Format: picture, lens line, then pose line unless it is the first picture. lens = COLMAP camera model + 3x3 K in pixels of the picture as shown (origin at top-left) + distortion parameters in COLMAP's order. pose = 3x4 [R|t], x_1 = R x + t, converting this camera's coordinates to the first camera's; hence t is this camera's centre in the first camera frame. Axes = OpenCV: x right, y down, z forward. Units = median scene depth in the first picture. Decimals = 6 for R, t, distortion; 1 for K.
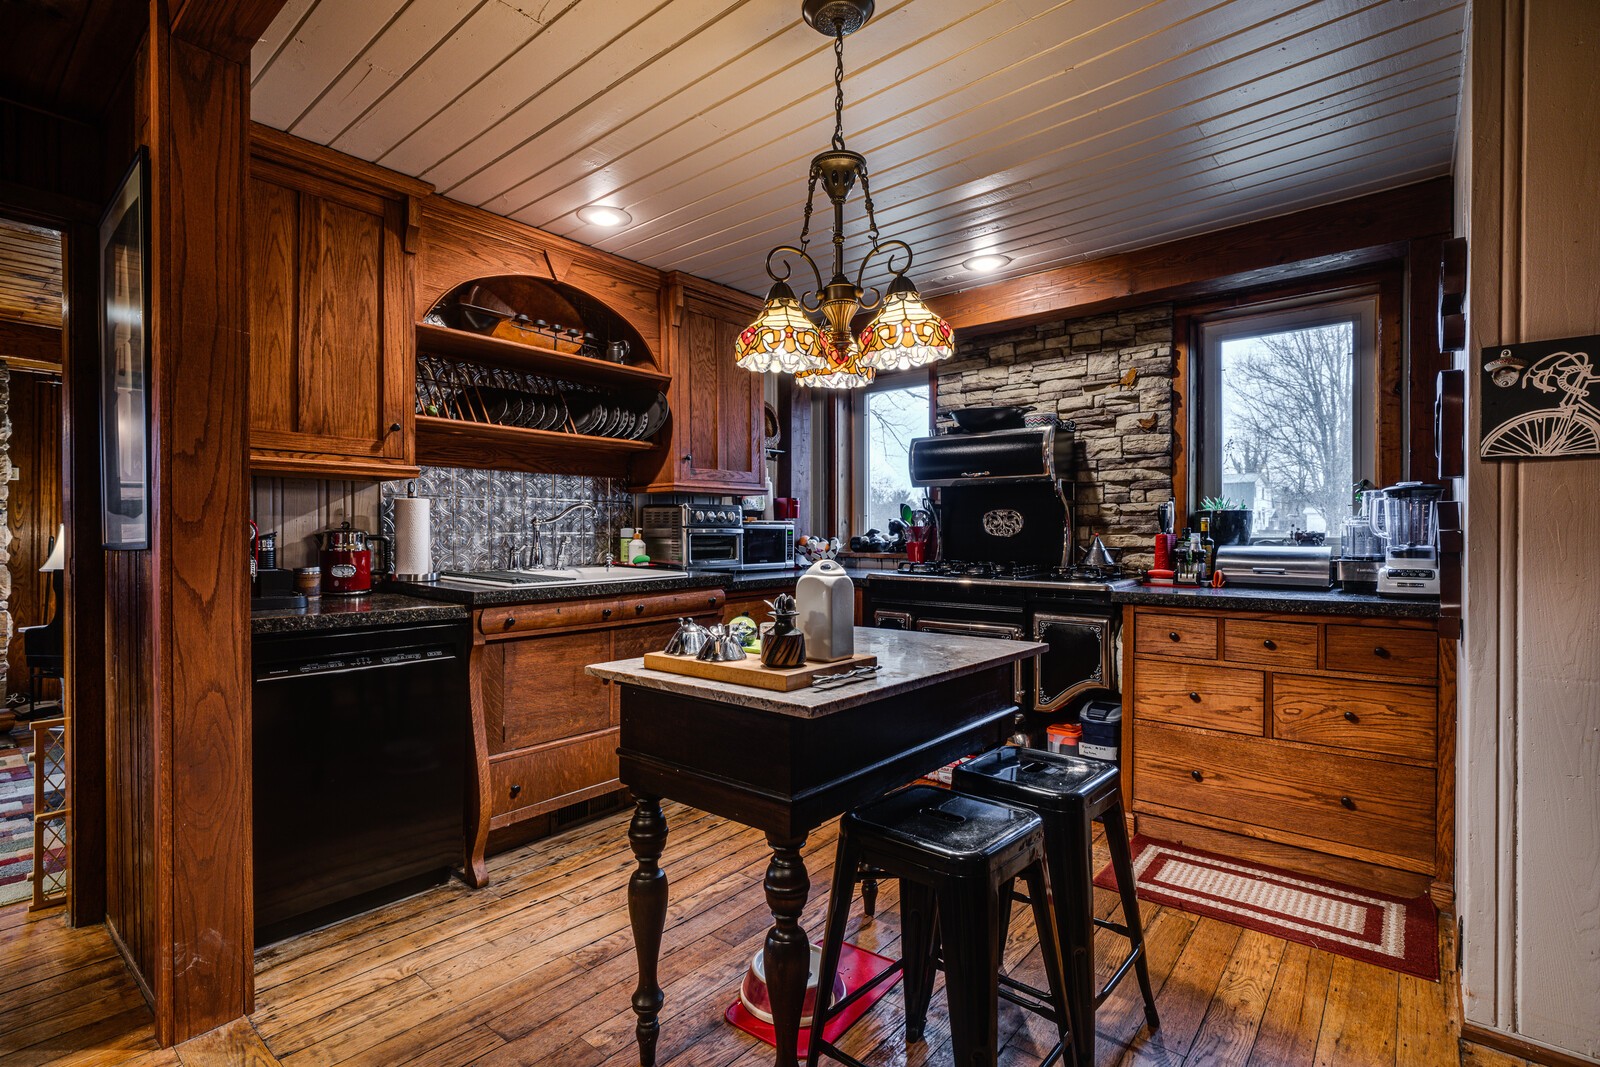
lens RADIAL K [[743.7, 0, 795.2], [0, 743.7, 536.7], [0, 0, 1]] dist [0.012841, 0.001386]
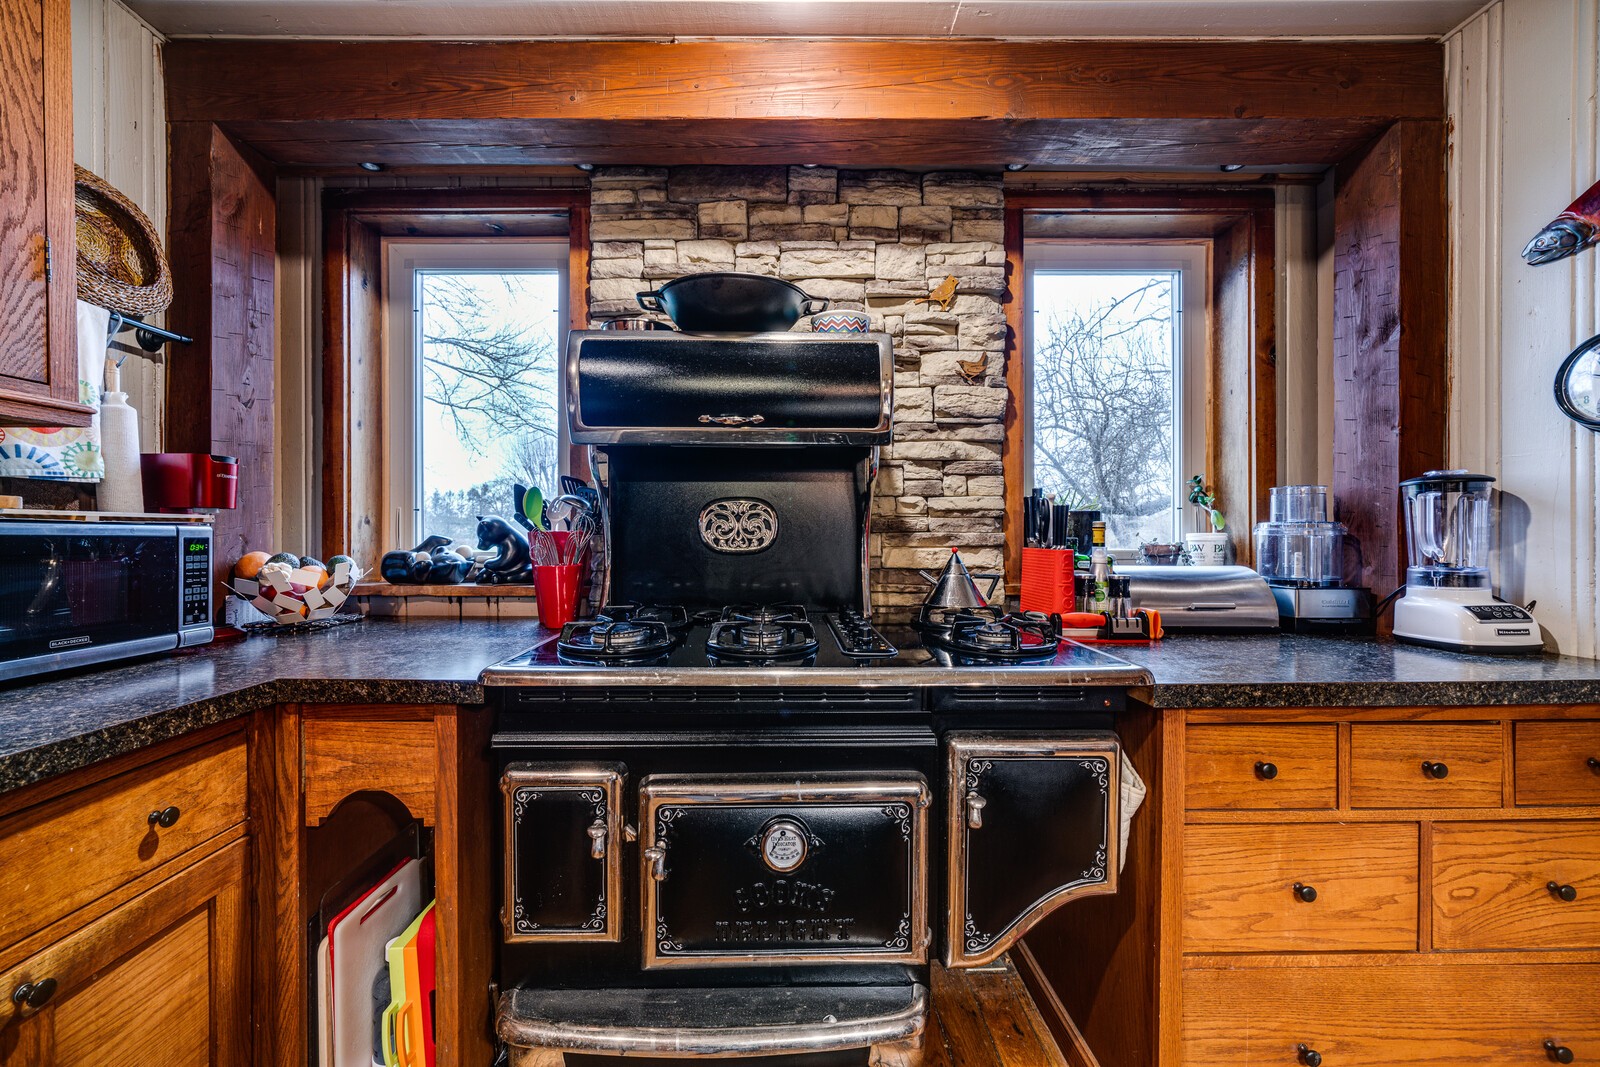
lens RADIAL K [[633.4, 0, 794.8], [0, 633.4, 538.7], [0, 0, 1]] dist [-0.000102, -0.000183]
pose [[0.762790, 0.000488, 0.646646, 0.018319], [0.002215, 0.999992, -0.003368, -0.008980], [-0.646642, 0.004001, 0.762783, 0.692324]]
